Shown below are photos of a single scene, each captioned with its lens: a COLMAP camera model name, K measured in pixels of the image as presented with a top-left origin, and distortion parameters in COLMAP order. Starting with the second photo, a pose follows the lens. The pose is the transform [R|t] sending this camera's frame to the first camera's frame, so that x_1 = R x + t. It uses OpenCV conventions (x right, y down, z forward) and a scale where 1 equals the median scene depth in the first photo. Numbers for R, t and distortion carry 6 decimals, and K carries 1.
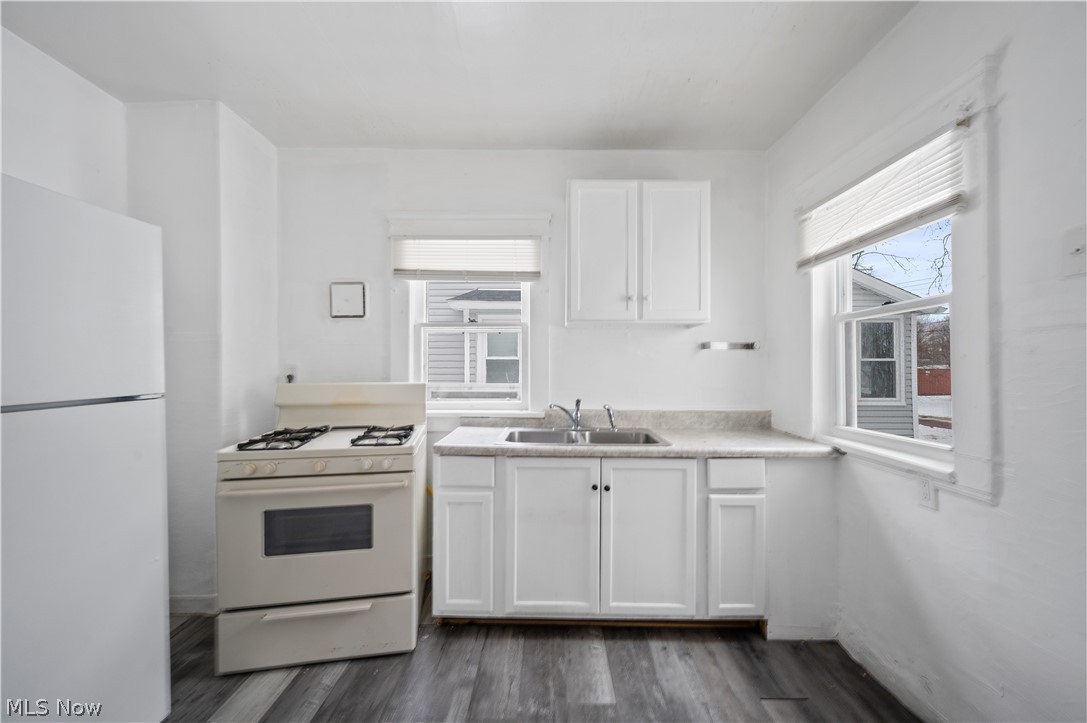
lens RADIAL K [[431.9, 0, 540.0], [0, 431.9, 366.6], [0, 0, 1]] dist [0.001923, -0.000116]
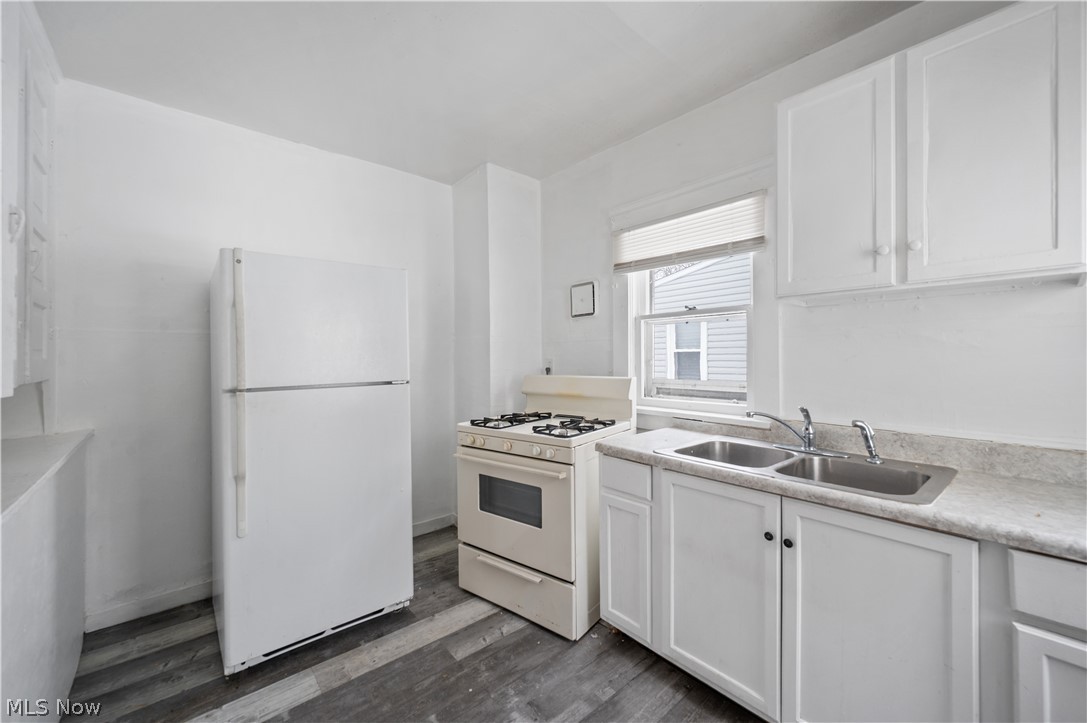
lens RADIAL K [[431.9, 0, 540.7], [0, 431.9, 357.7], [0, 0, 1]] dist [0.001923, -0.000116]
pose [[0.658952, -0.004816, -0.752170, 0.402918], [0.004778, 0.999986, -0.002216, -0.007518], [0.752170, -0.002133, 0.658965, 0.261350]]
